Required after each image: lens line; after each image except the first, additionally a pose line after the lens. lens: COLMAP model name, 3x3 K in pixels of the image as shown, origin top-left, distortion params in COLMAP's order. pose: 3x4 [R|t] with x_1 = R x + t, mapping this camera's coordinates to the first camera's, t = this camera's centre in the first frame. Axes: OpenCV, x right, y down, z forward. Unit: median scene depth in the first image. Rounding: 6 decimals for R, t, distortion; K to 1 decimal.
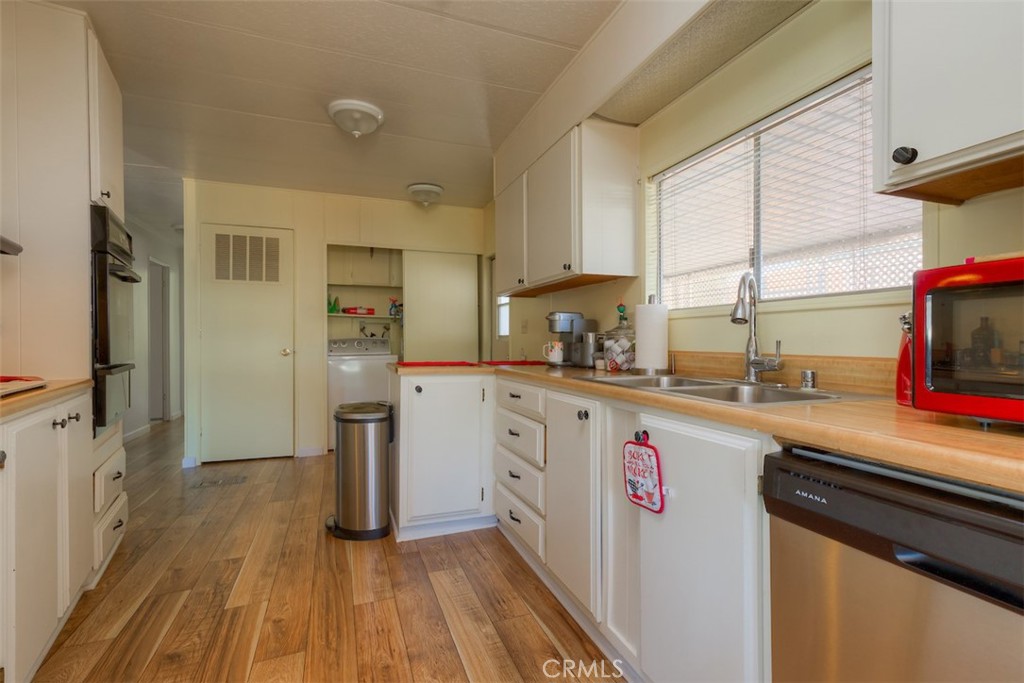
lens RADIAL K [[463.3, 0, 512.0], [0, 463.3, 341.5], [0, 0, 1]] dist [0.013223, -0.000066]
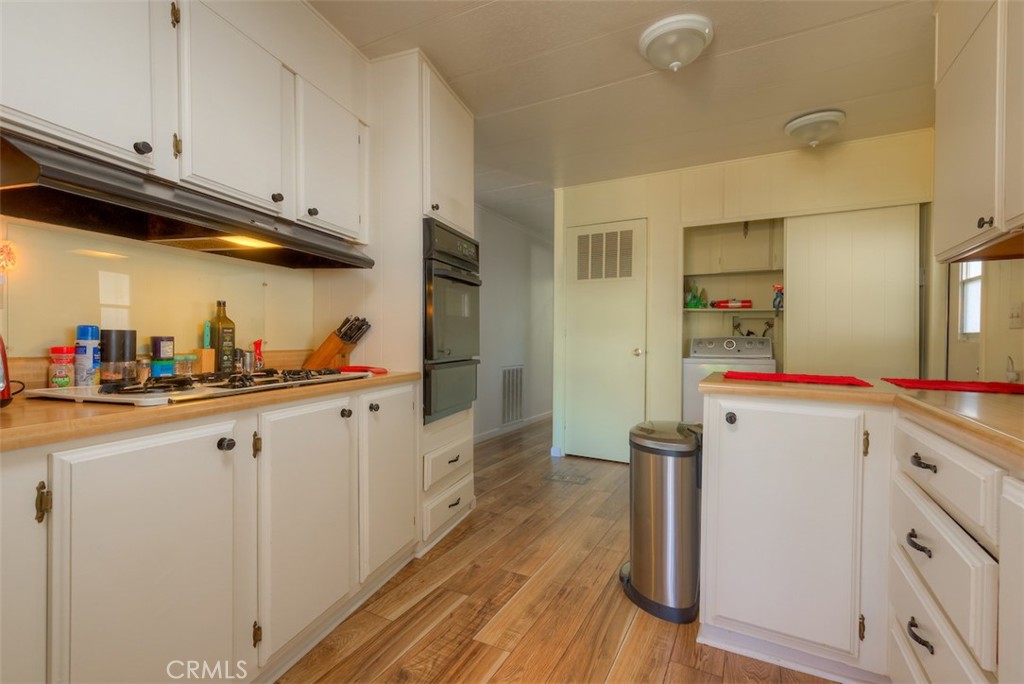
lens RADIAL K [[463.6, 0, 515.7], [0, 463.6, 342.5], [0, 0, 1]] dist [0.011148, -0.000230]
pose [[0.662666, 0.011533, -0.748826, 0.063500], [-0.008357, 0.999933, 0.008005, -0.001982], [0.748868, 0.000953, 0.662718, 0.295461]]
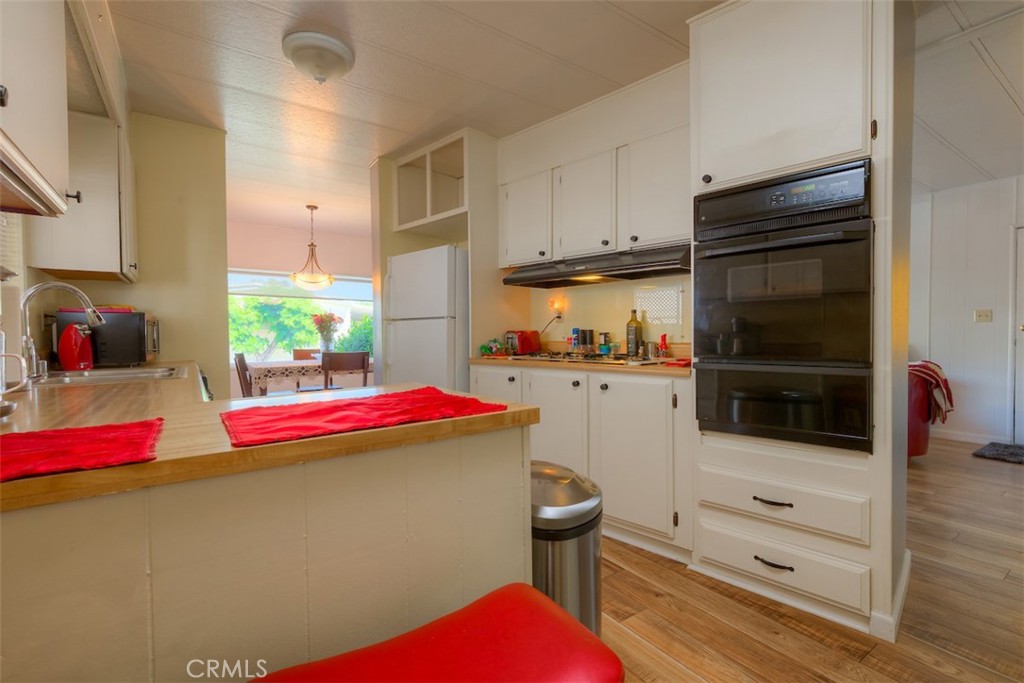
lens RADIAL K [[463.6, 0, 515.7], [0, 463.6, 342.0], [0, 0, 1]] dist [0.011148, -0.000230]
pose [[-0.967401, 0.013349, -0.252897, -0.177769], [0.007876, 0.999713, 0.022640, -0.005442], [0.253127, 0.019910, -0.967228, 1.303929]]
